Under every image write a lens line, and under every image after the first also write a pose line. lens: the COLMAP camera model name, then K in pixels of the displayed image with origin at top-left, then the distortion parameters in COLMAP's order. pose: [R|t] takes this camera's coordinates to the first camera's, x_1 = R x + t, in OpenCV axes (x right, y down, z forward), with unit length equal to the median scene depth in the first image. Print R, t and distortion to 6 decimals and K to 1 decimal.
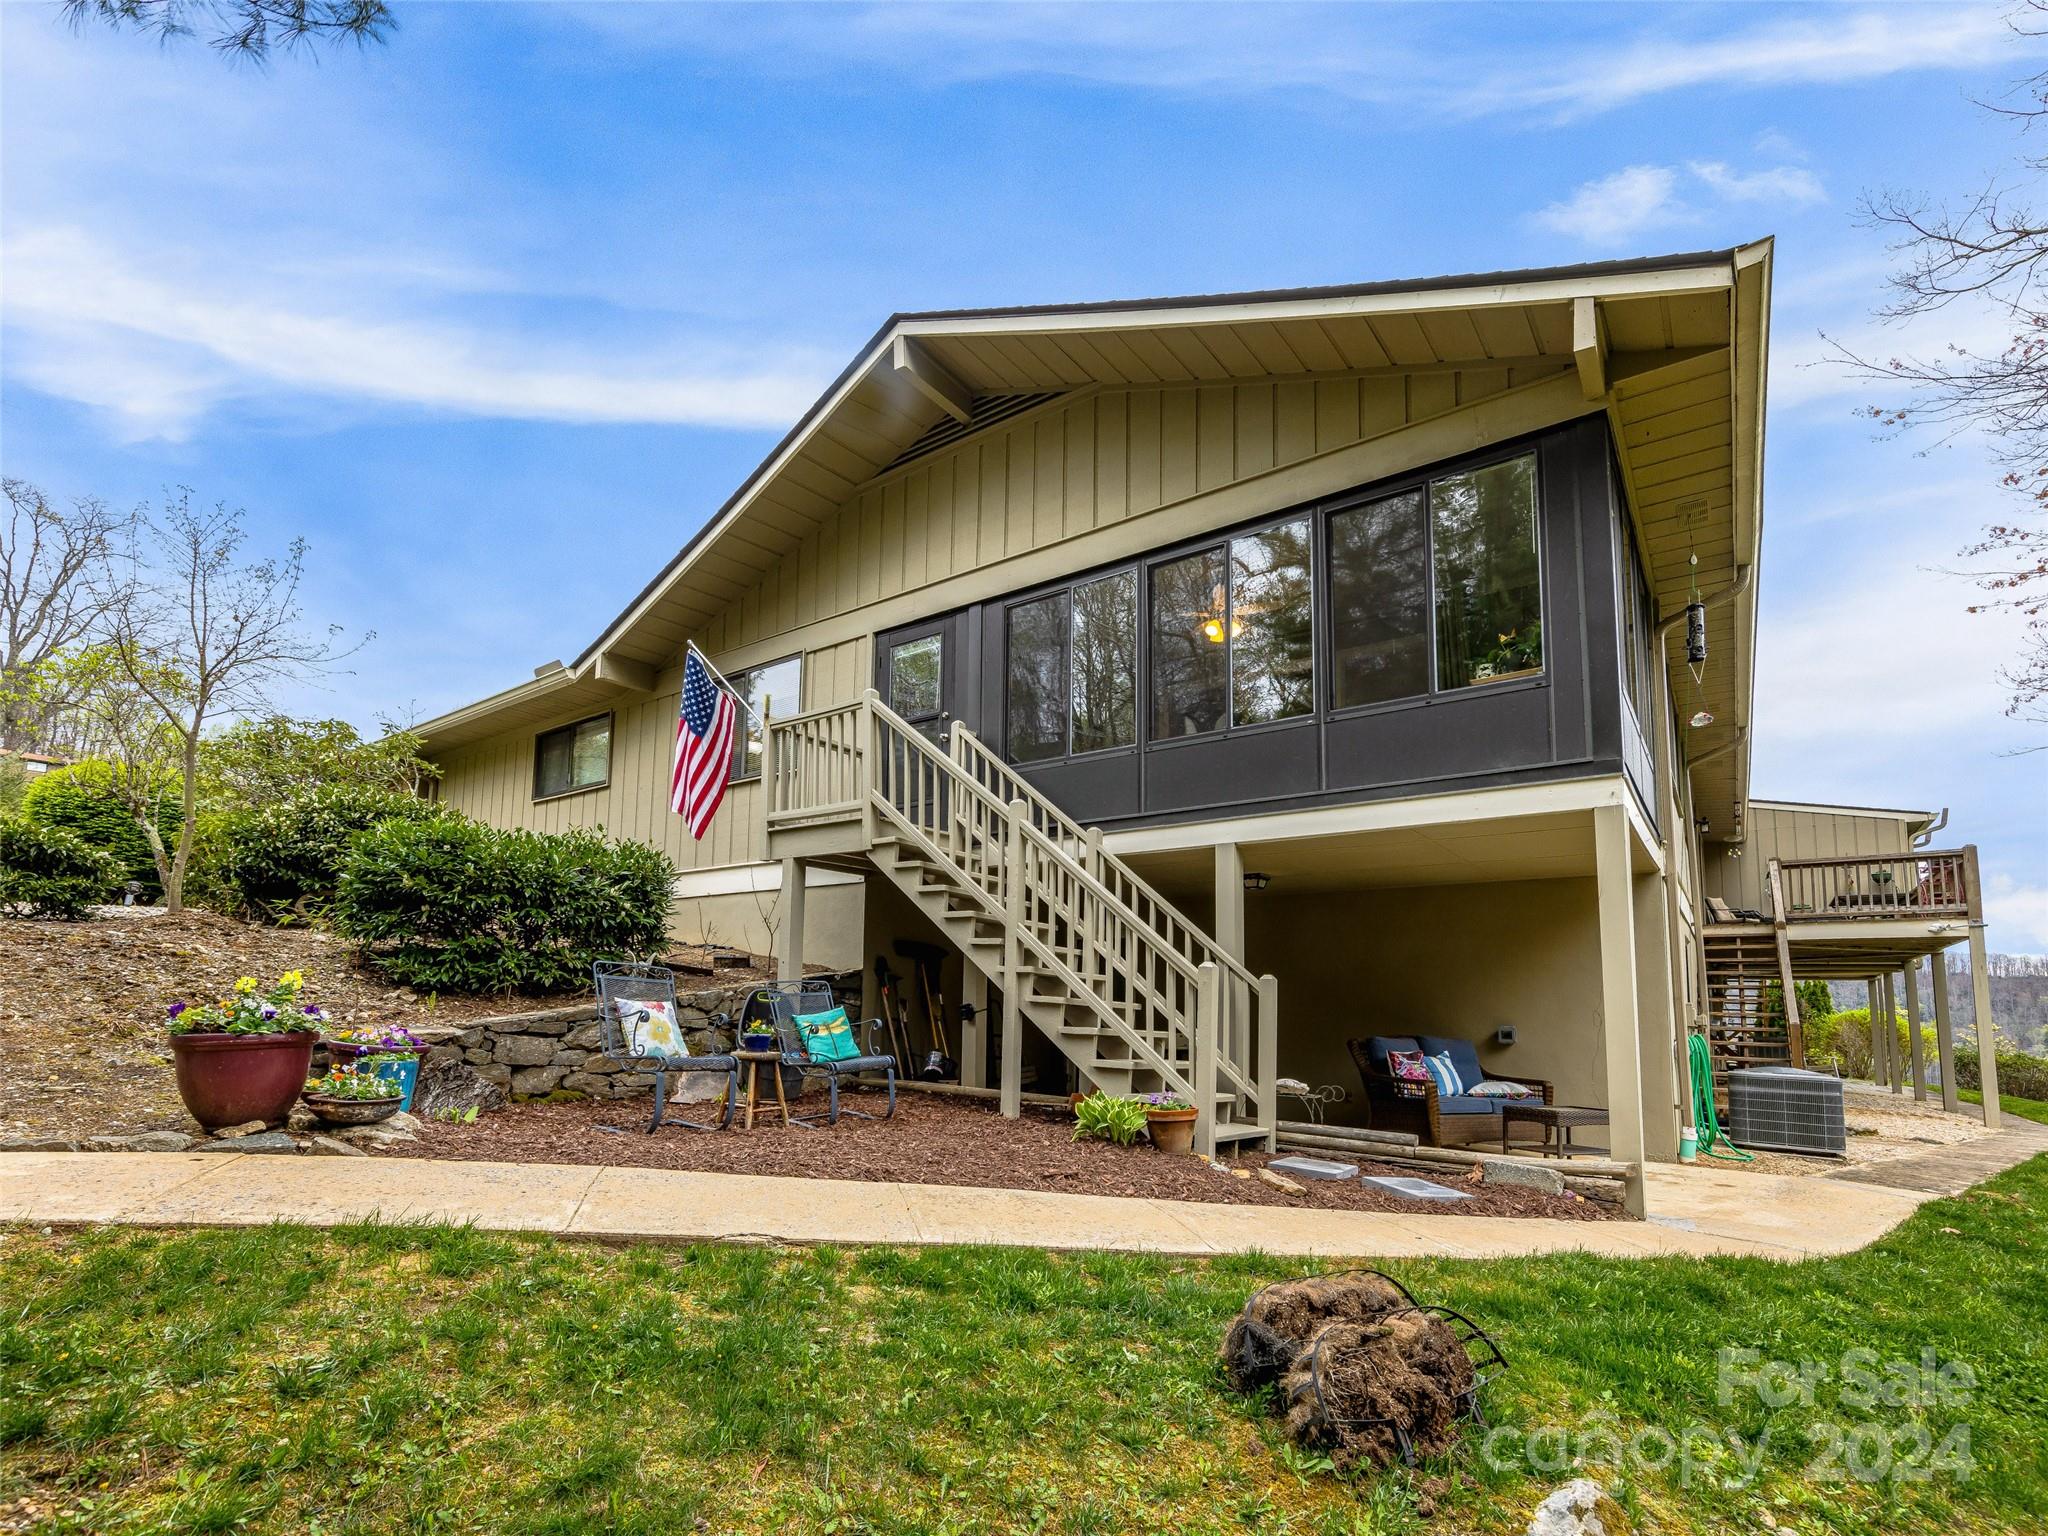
lens RADIAL K [[950.2, 0, 1067.2], [0, 950.2, 913.0], [0, 0, 1]] dist [0.000107, -0.000116]
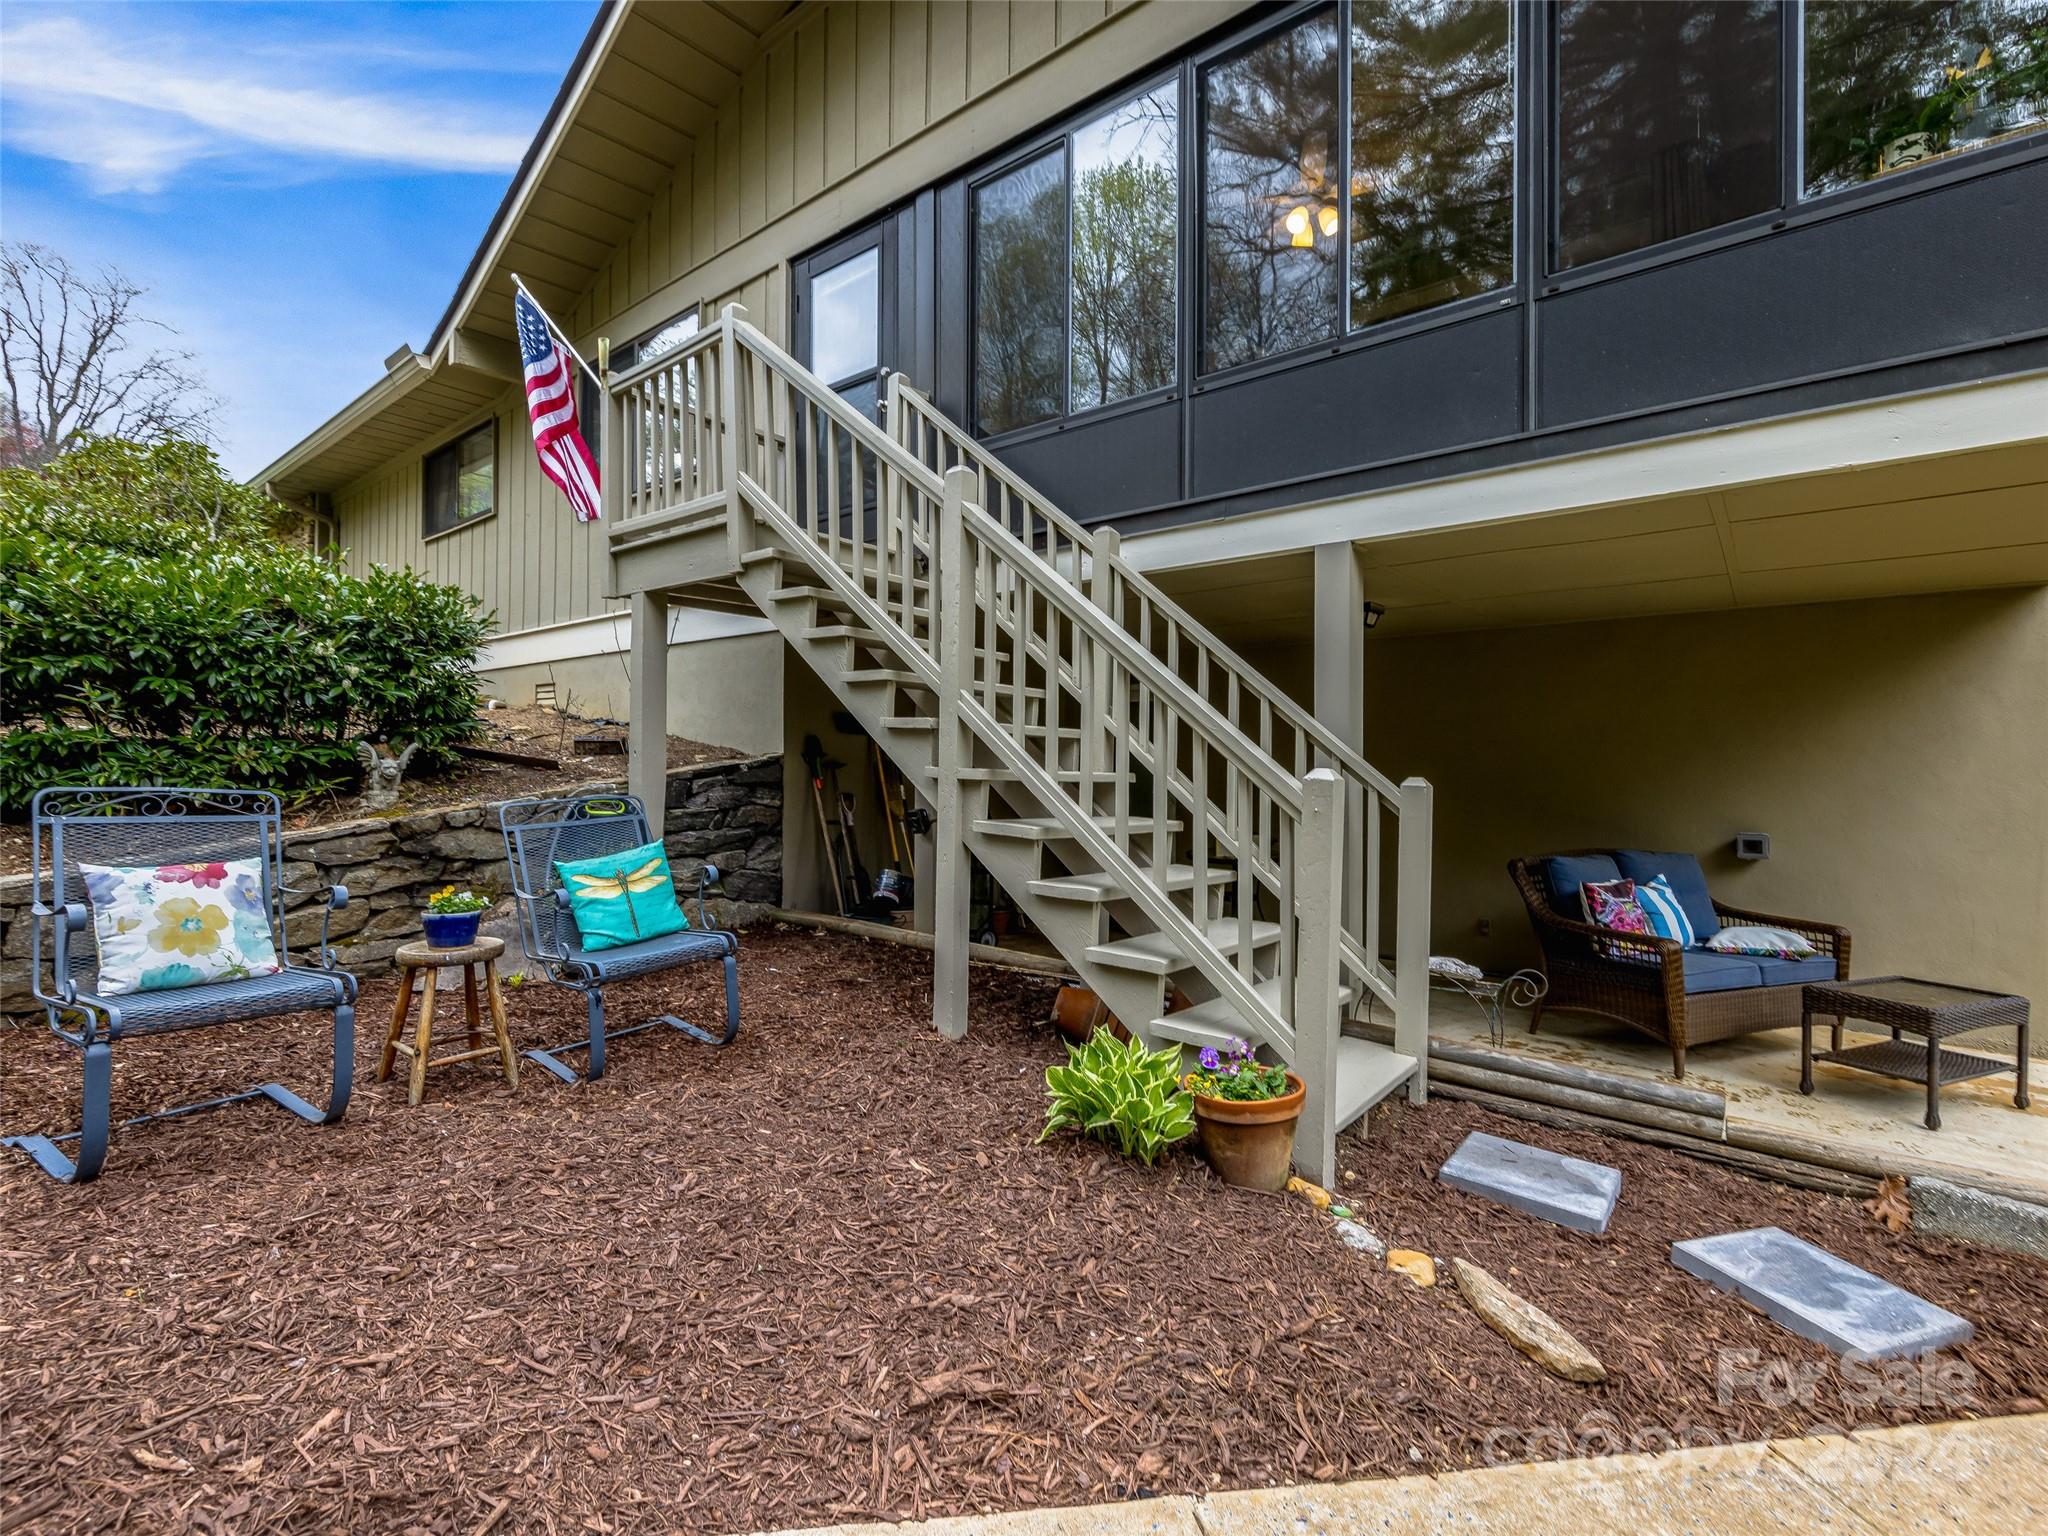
lens RADIAL K [[945.1, 0, 1024.0], [0, 945.1, 768.0], [0, 0, 1]] dist [0.003244, 0.000375]
pose [[0.995771, -0.006657, -0.091626, 0.032712], [0.016285, 0.994366, 0.104740, -0.001730], [0.090413, -0.105789, 0.990270, 0.405340]]
